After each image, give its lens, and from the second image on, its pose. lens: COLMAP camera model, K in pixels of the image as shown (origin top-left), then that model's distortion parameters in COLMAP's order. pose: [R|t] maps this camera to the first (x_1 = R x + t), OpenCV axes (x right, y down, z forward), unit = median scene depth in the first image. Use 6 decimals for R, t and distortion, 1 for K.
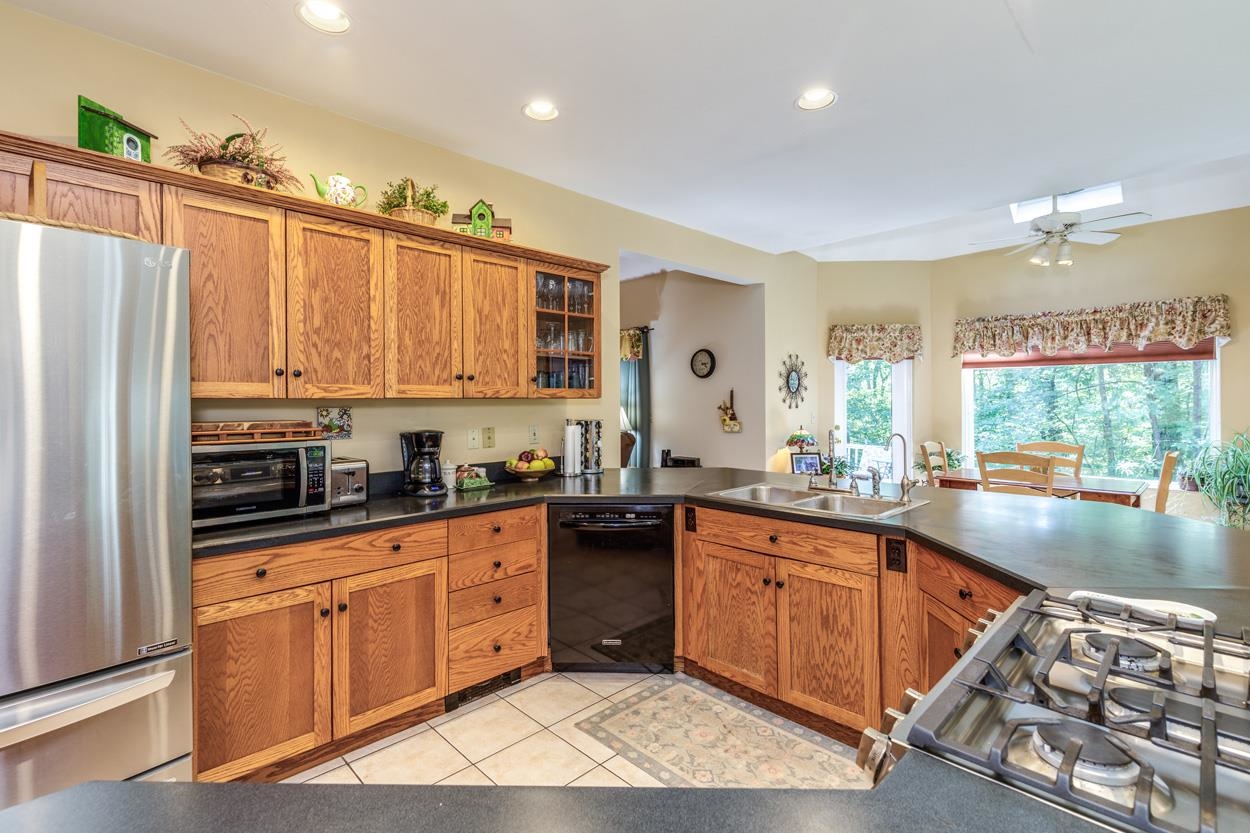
lens RADIAL K [[566.4, 0, 619.8], [0, 566.4, 400.3], [0, 0, 1]] dist [0.003678, -0.000157]
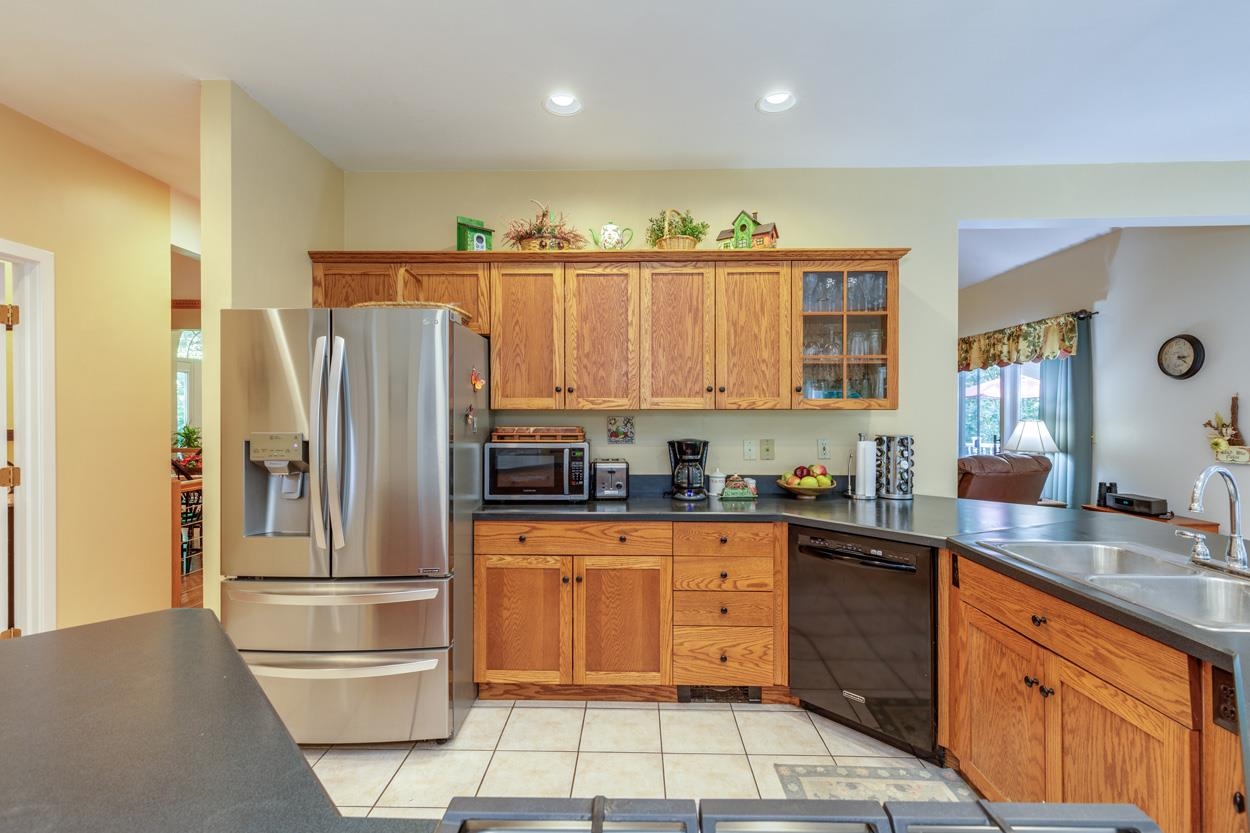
lens RADIAL K [[568.3, 0, 623.0], [0, 568.3, 414.4], [0, 0, 1]] dist [0.003133, -0.000264]
pose [[0.701650, 0.008159, -0.712475, 0.363650], [-0.003532, 0.999962, 0.007973, -0.002704], [0.712513, -0.003078, 0.701652, 0.161651]]
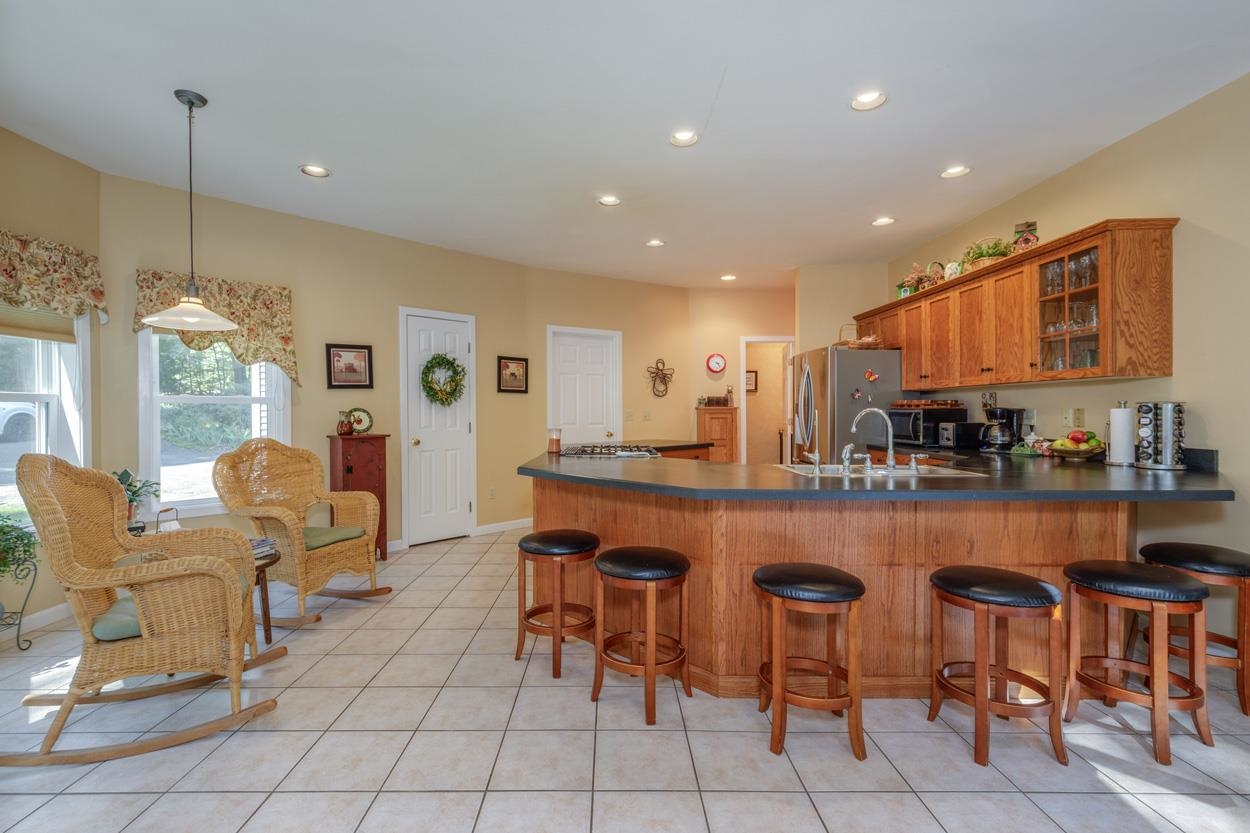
lens RADIAL K [[570.5, 0, 605.2], [0, 570.5, 410.7], [0, 0, 1]] dist [0.000689, -0.000092]
pose [[-0.695880, 0.008672, -0.718105, 1.456239], [0.010449, 0.999944, 0.001950, 0.050001], [0.718082, -0.006147, -0.695932, 1.370794]]
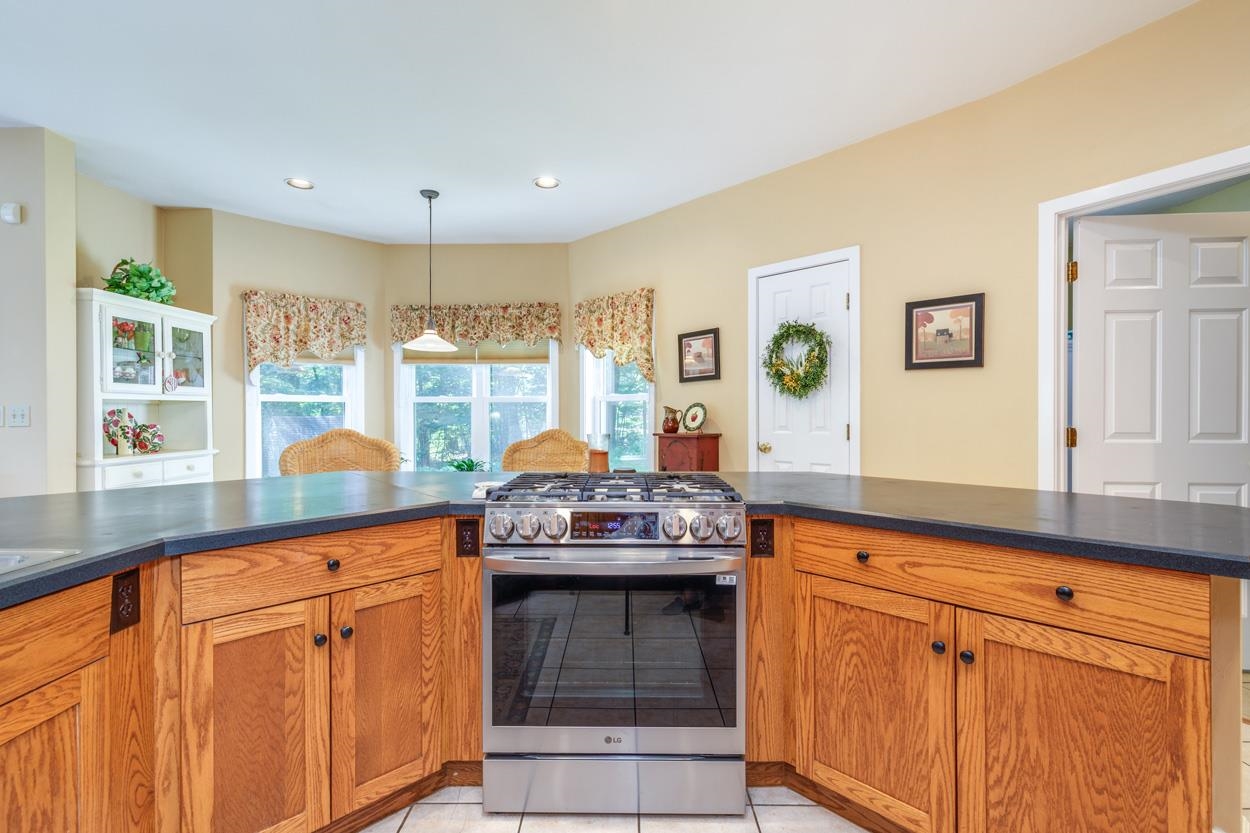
lens RADIAL K [[562.0, 0, 618.5], [0, 562.0, 416.1], [0, 0, 1]] dist [0.002562, -0.000005]
pose [[-0.713263, 0.004835, 0.700880, -0.201243], [0.006641, 0.999978, -0.000140, 0.072392], [-0.700865, 0.004555, -0.713280, 0.821968]]
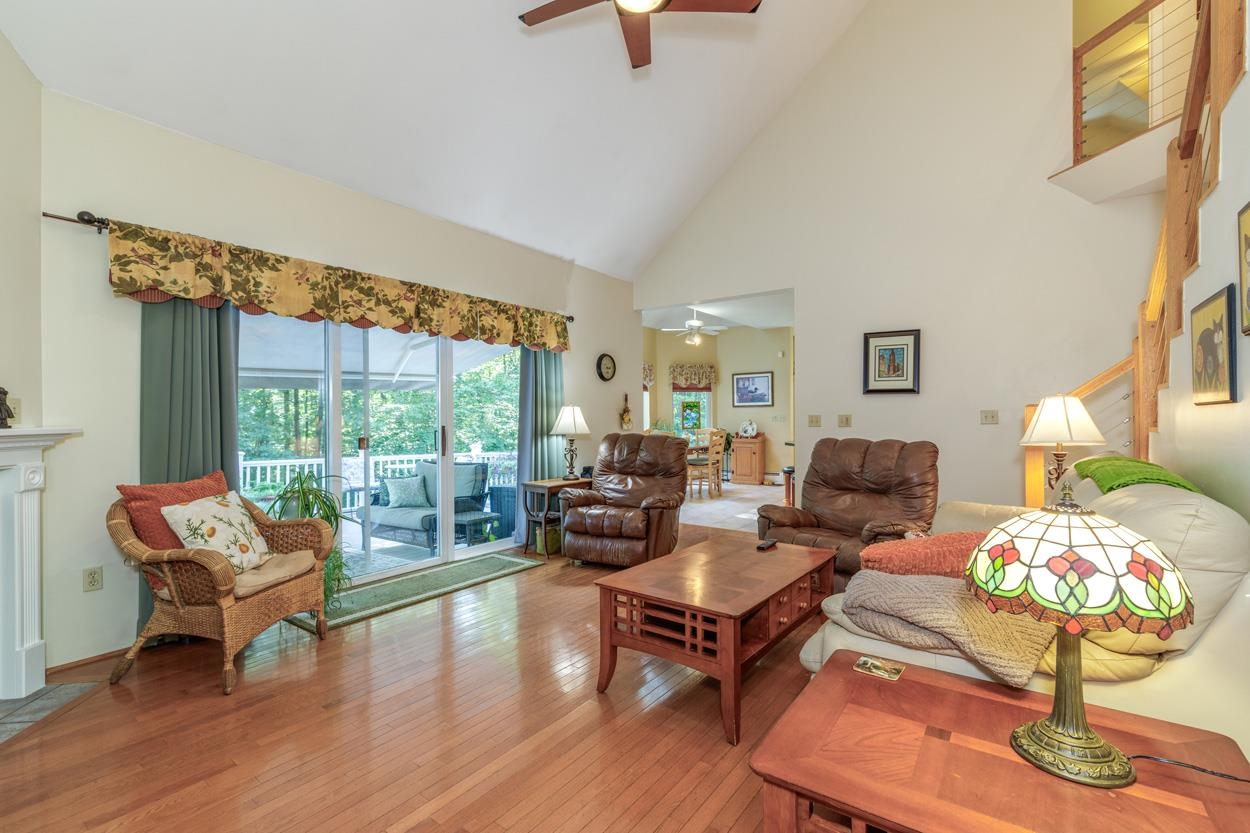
lens RADIAL K [[564.4, 0, 631.5], [0, 564.4, 415.6], [0, 0, 1]] dist [0.001733, 0.000194]
pose [[-0.186510, 0.010684, 0.982395, -1.966490], [0.007497, 0.999927, -0.009452, 0.076772], [-0.982424, 0.005602, -0.186577, 2.529409]]
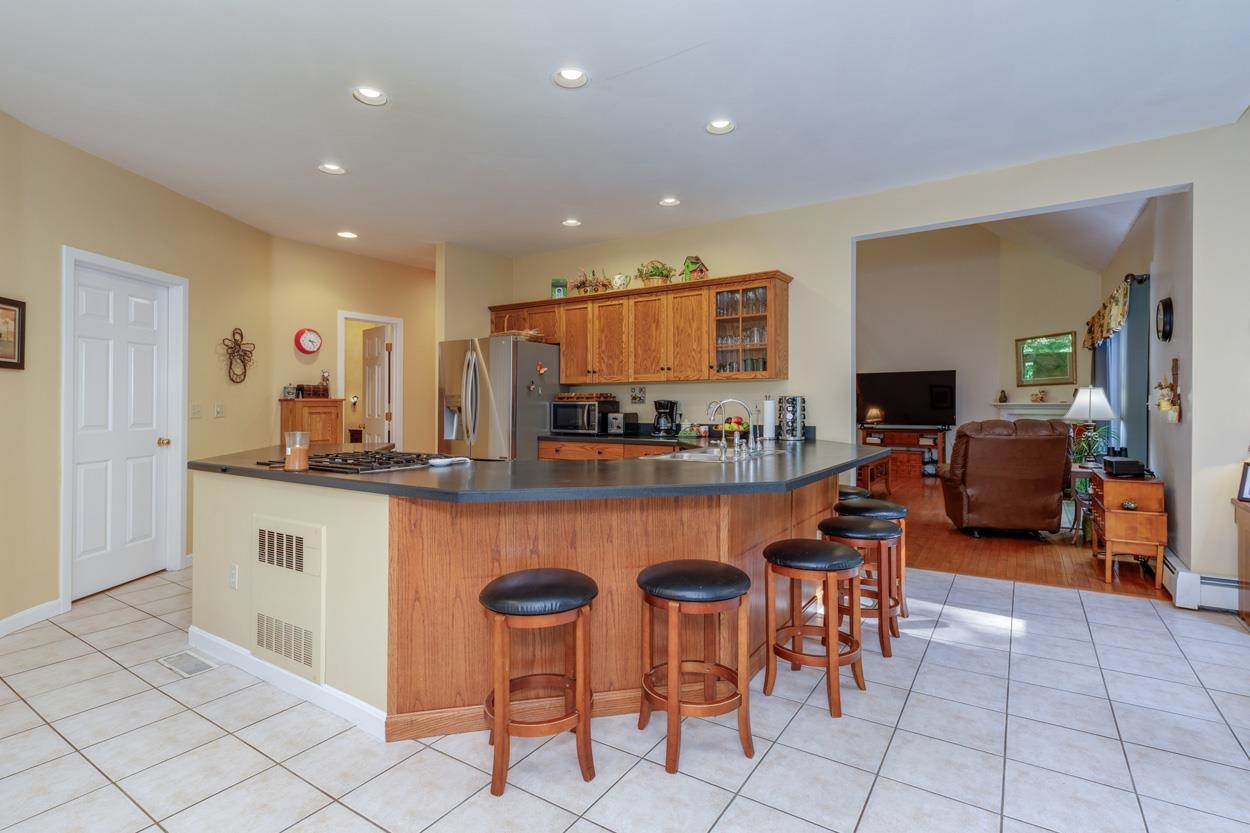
lens RADIAL K [[597.0, 0, 632.4], [0, 597.0, 401.3], [0, 0, 1]] dist [0.001235, -0.000287]
pose [[0.225898, 0.002157, -0.974149, 1.524812], [0.005703, 0.999977, 0.003536, 0.052769], [0.974134, -0.006355, 0.225881, 0.522871]]
